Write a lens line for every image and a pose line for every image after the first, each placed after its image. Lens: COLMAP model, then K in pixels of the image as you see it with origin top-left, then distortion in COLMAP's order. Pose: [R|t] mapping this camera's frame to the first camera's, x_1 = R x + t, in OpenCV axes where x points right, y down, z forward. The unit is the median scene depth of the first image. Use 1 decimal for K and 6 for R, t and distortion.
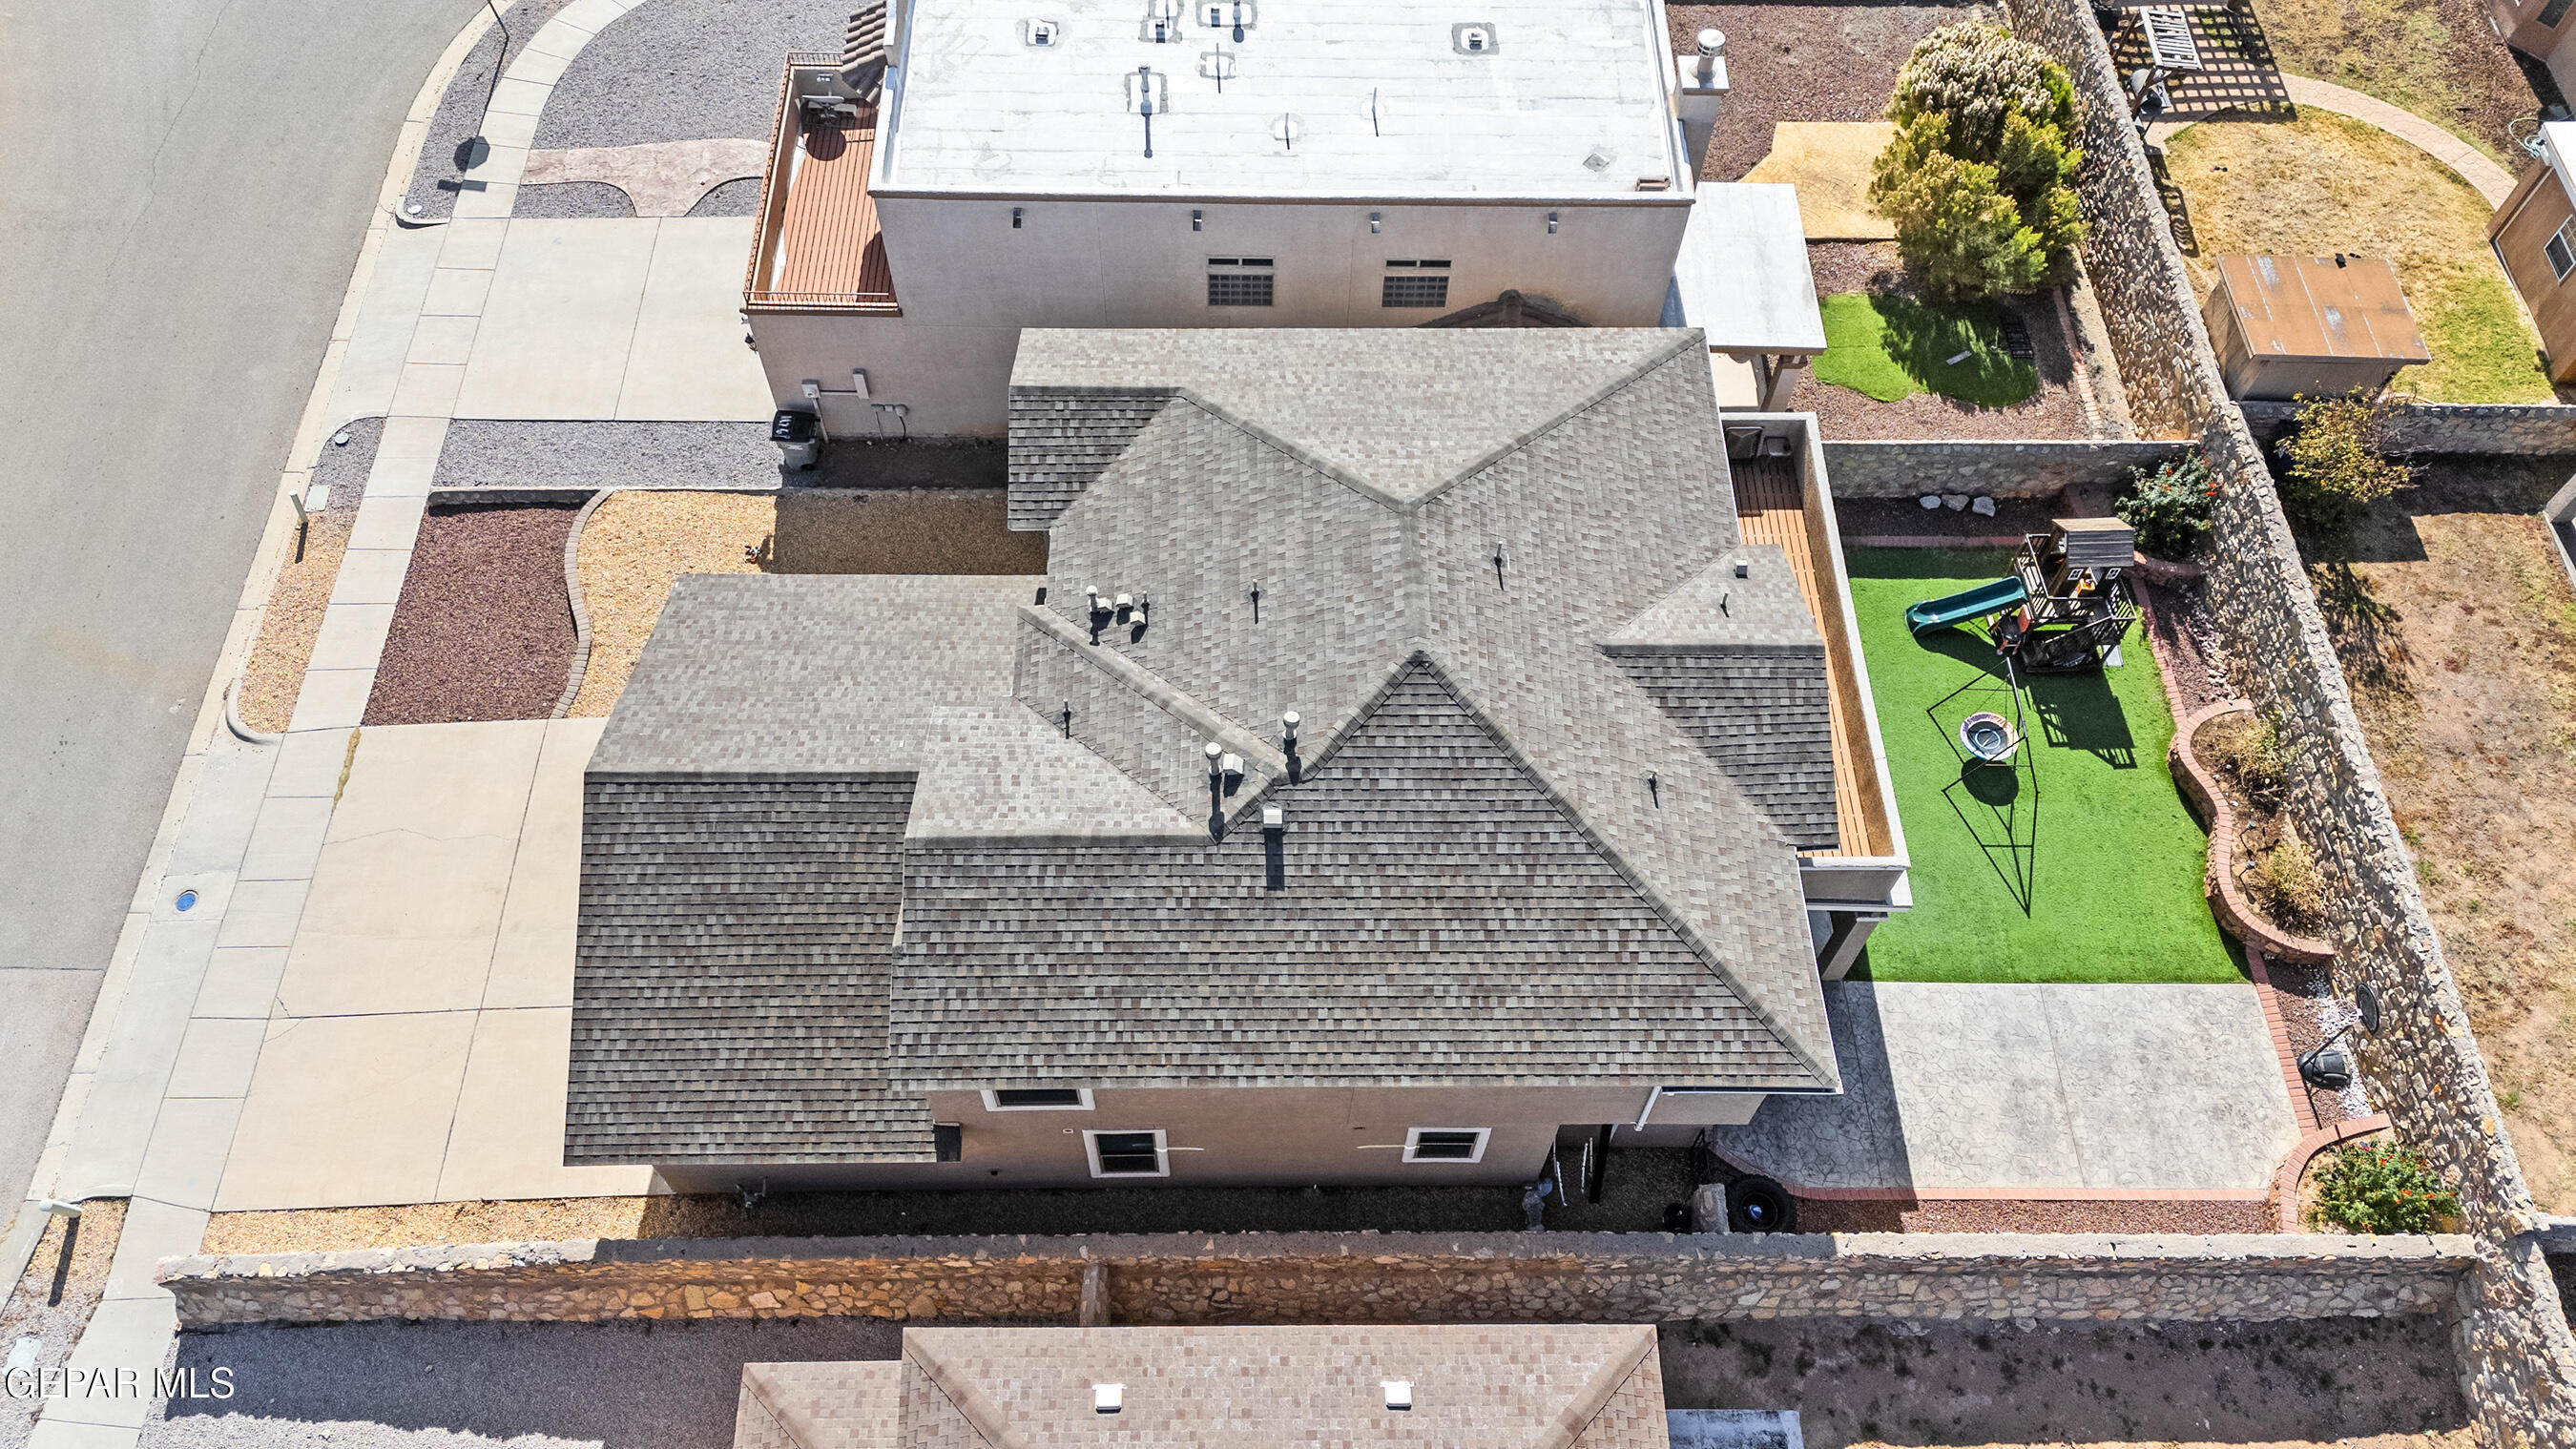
lens RADIAL K [[1896.2, 0, 1287.4], [0, 1896.2, 713.9], [0, 0, 1]] dist [0.055645, -0.035158]
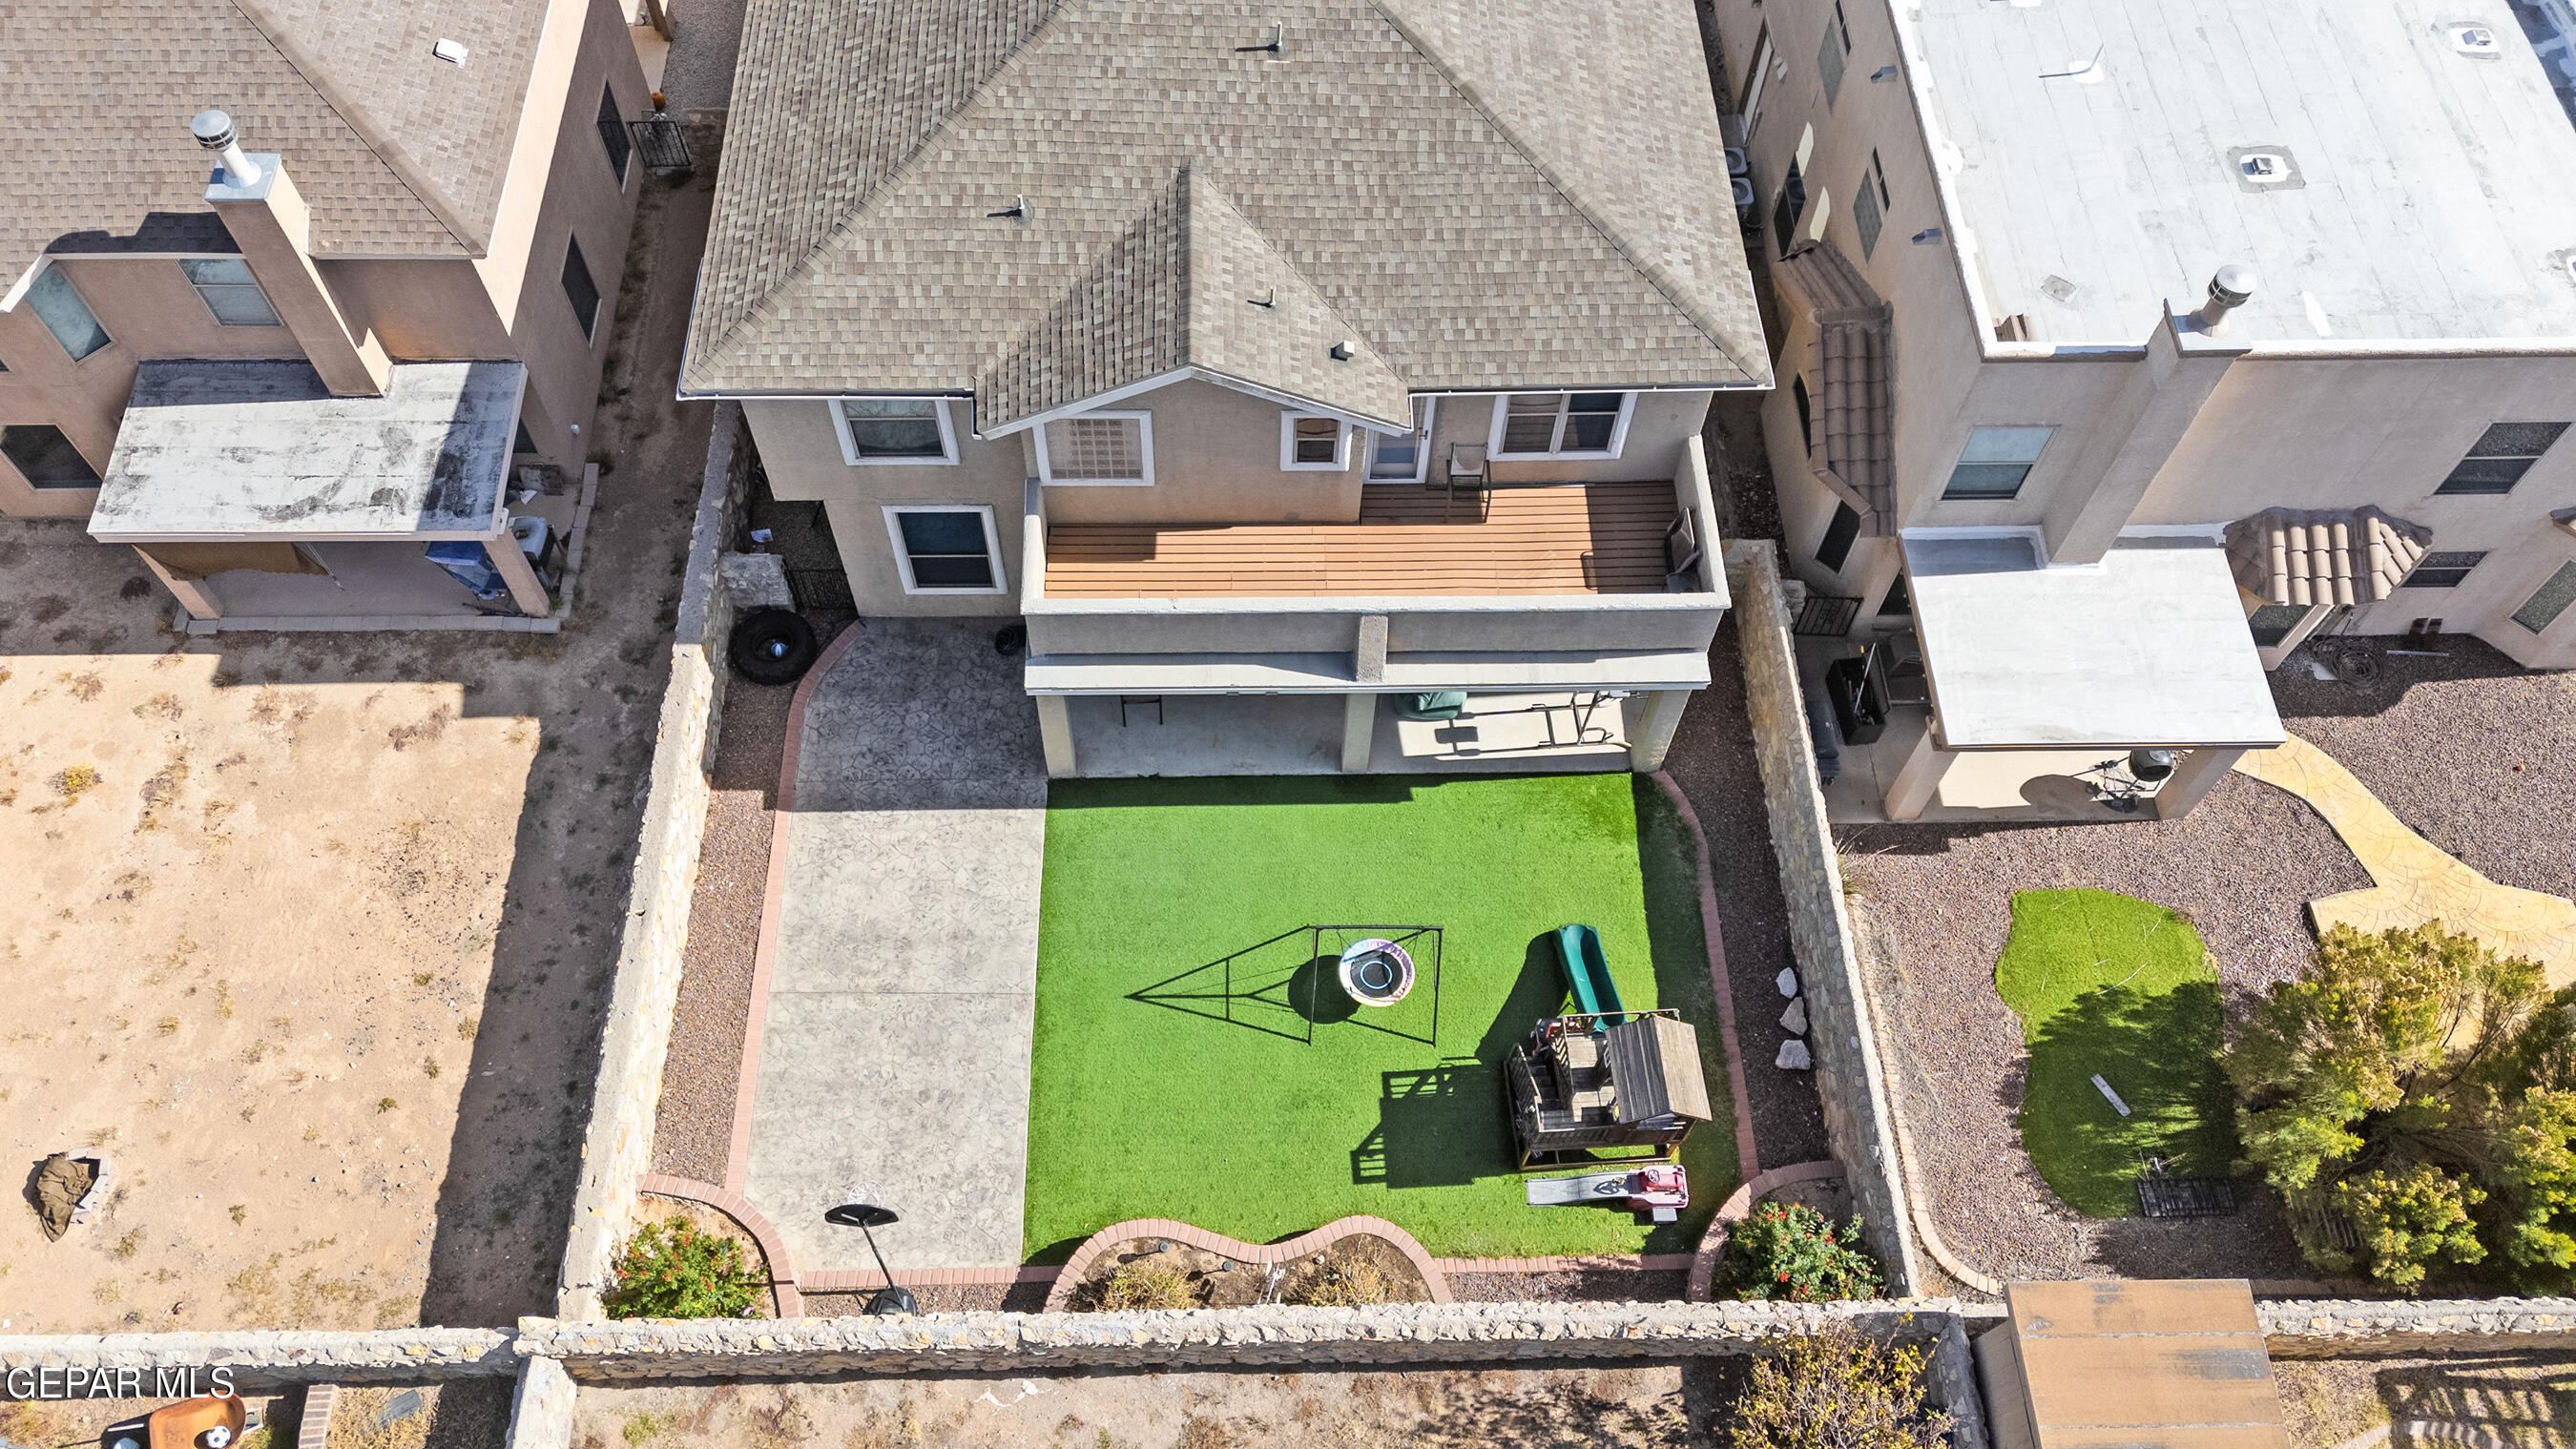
lens RADIAL K [[1896.2, 0, 1295.9], [0, 1896.2, 718.4], [0, 0, 1]] dist [0.055645, -0.035158]
pose [[0.014049, 0.845826, -0.533273, 0.690732], [-0.860145, 0.282169, 0.424889, -0.308434], [0.509855, 0.452723, 0.731498, 0.407999]]
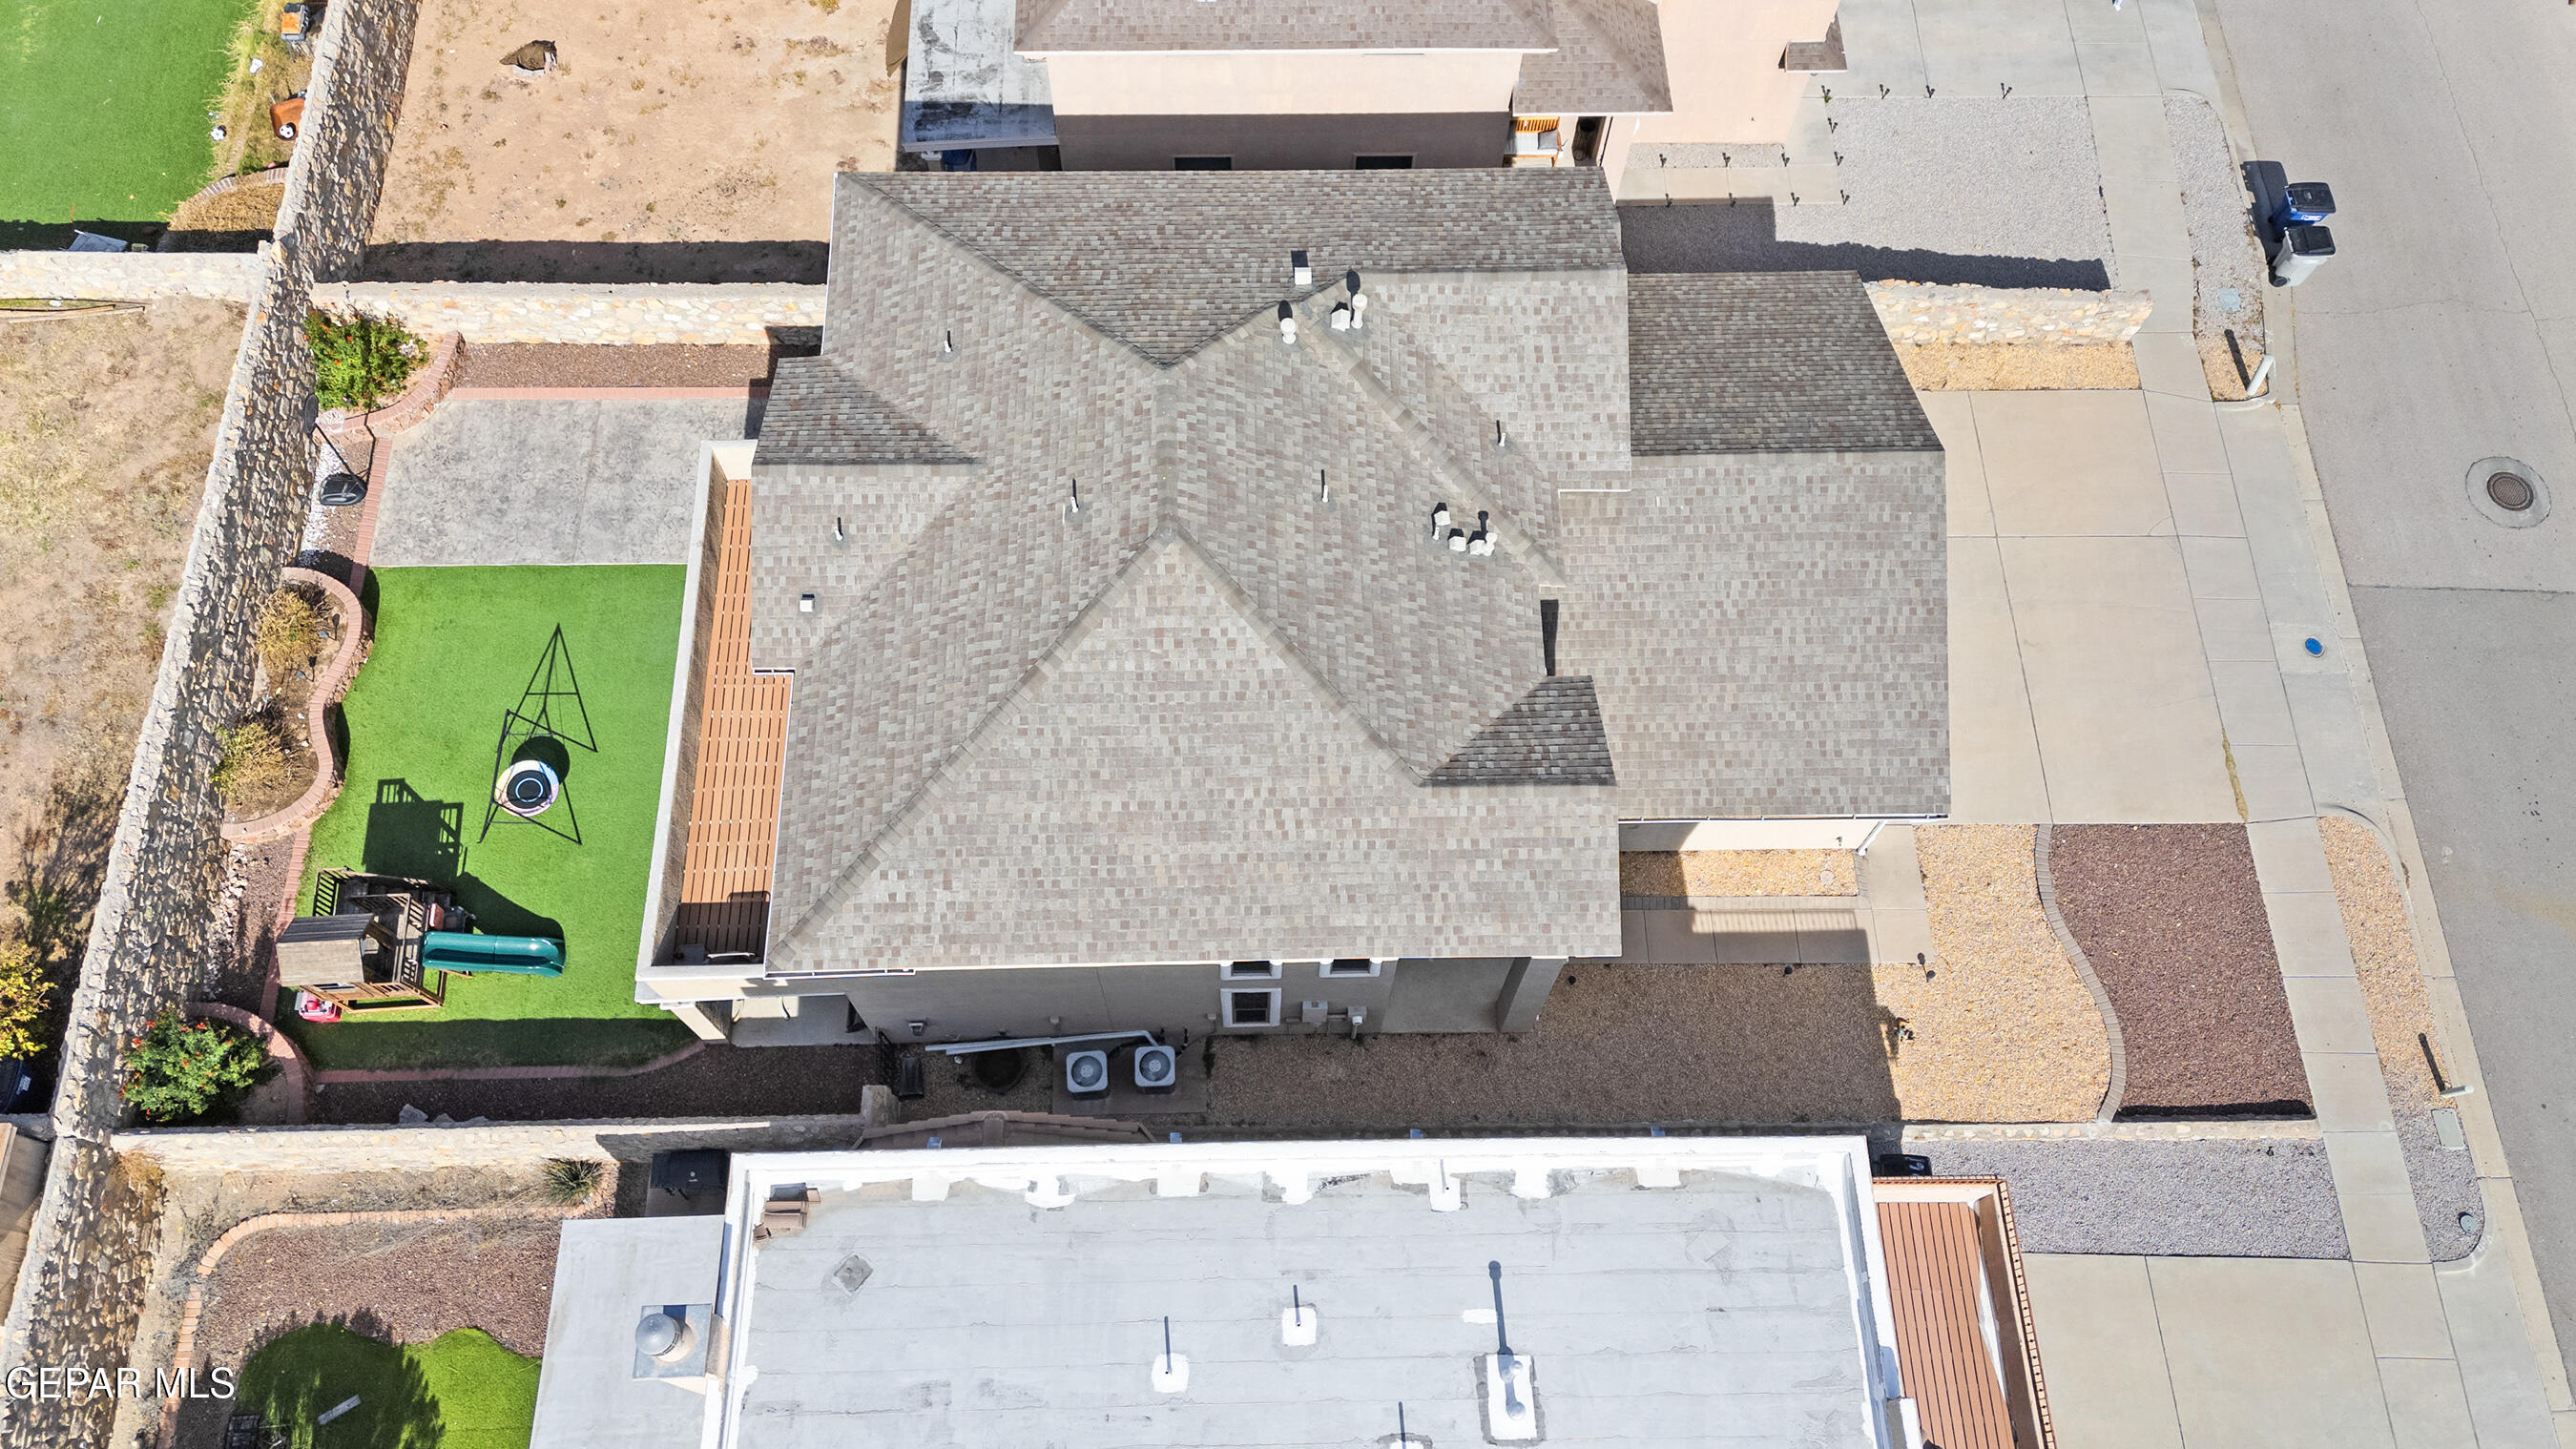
lens RADIAL K [[1896.2, 0, 1287.5], [0, 1896.2, 718.5], [0, 0, 1]] dist [0.055645, -0.035158]
pose [[-0.999375, -0.005873, -0.034849, 0.029138], [-0.025704, -0.555967, 0.830807, -0.772988], [-0.024254, 0.831184, 0.555469, 0.449516]]
